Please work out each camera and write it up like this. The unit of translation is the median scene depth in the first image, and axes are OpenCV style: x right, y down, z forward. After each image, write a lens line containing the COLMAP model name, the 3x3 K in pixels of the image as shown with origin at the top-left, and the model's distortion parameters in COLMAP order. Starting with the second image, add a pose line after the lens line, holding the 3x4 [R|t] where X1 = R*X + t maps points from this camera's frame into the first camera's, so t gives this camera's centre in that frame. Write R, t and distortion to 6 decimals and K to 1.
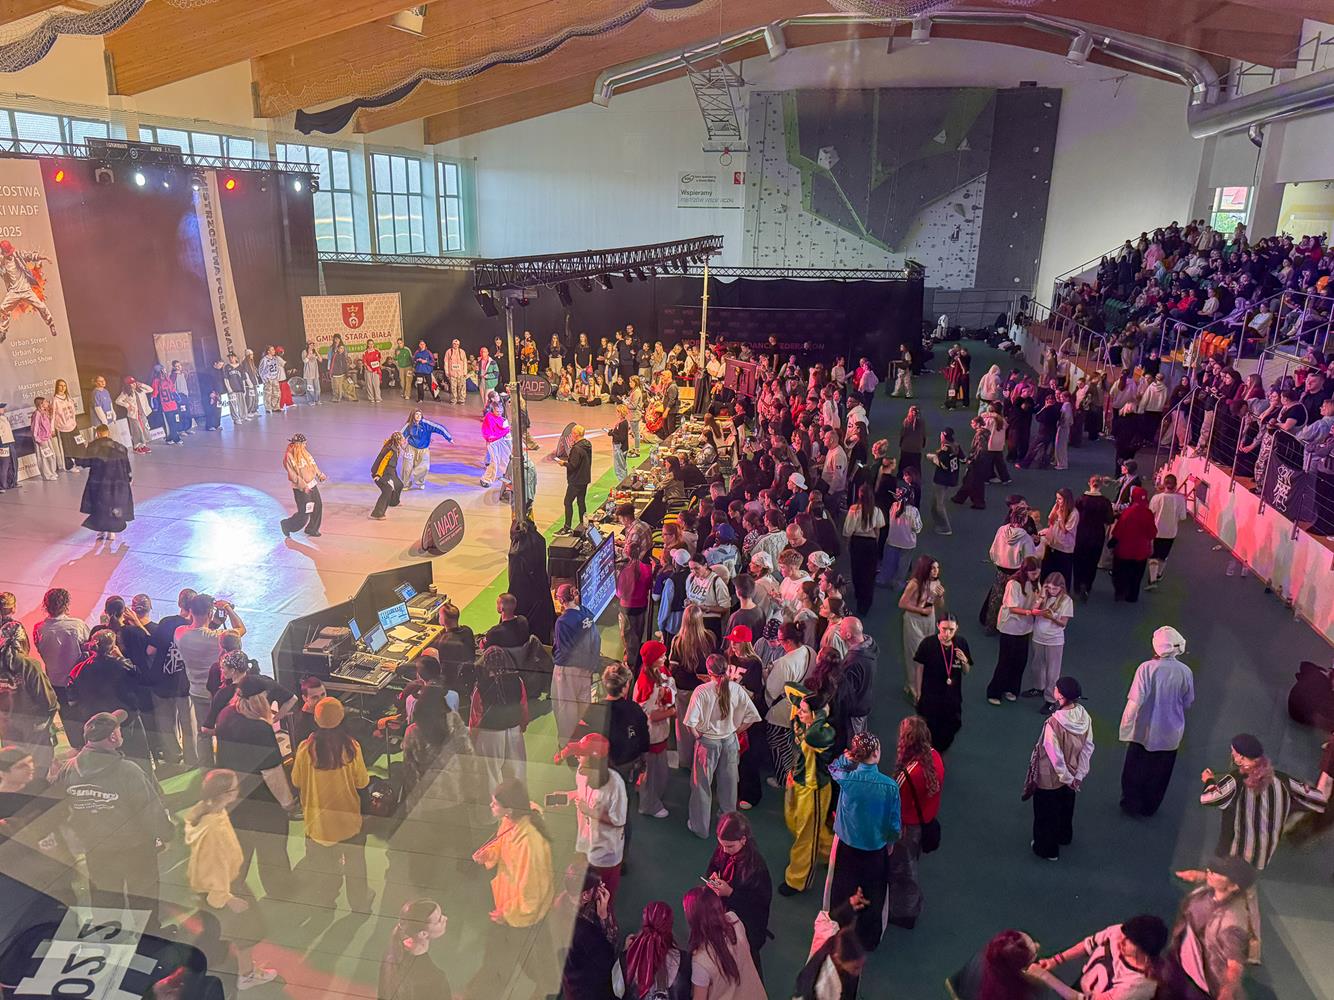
lens RADIAL K [[991.3, 0, 662.2], [0, 991.3, 492.2], [0, 0, 1]] dist [0.077647, -0.092832]
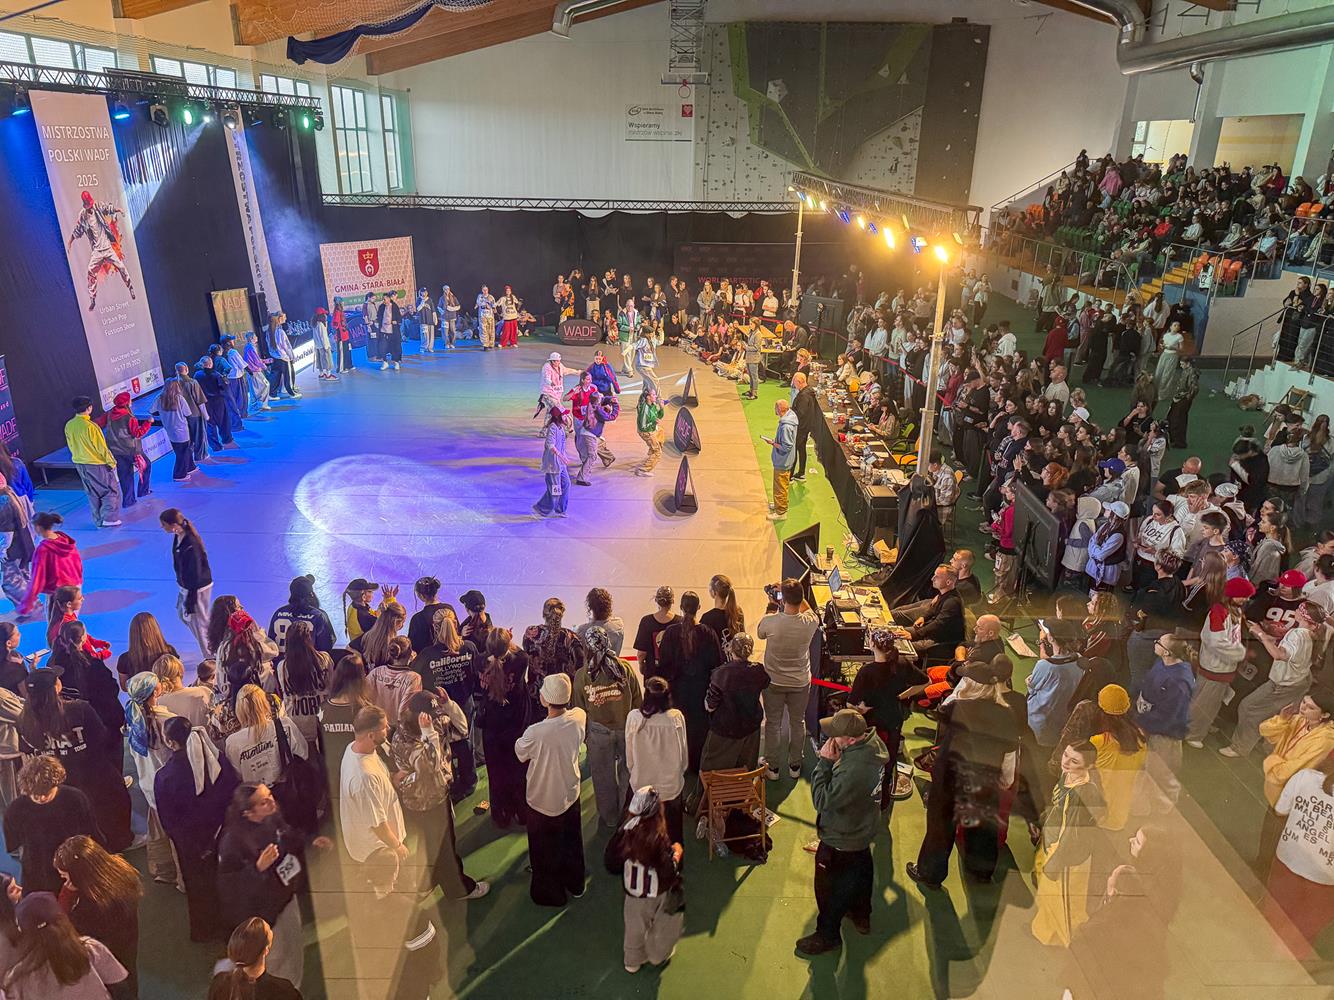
lens RADIAL K [[950.2, 0, 667.0], [0, 950.2, 500.0], [0, 0, 1]] dist [0.033723, -0.034810]
pose [[0.979535, -0.076345, 0.186231, -0.200905], [0.060283, 0.994075, 0.090447, -0.017078], [-0.192032, -0.077369, 0.978334, 0.043072]]
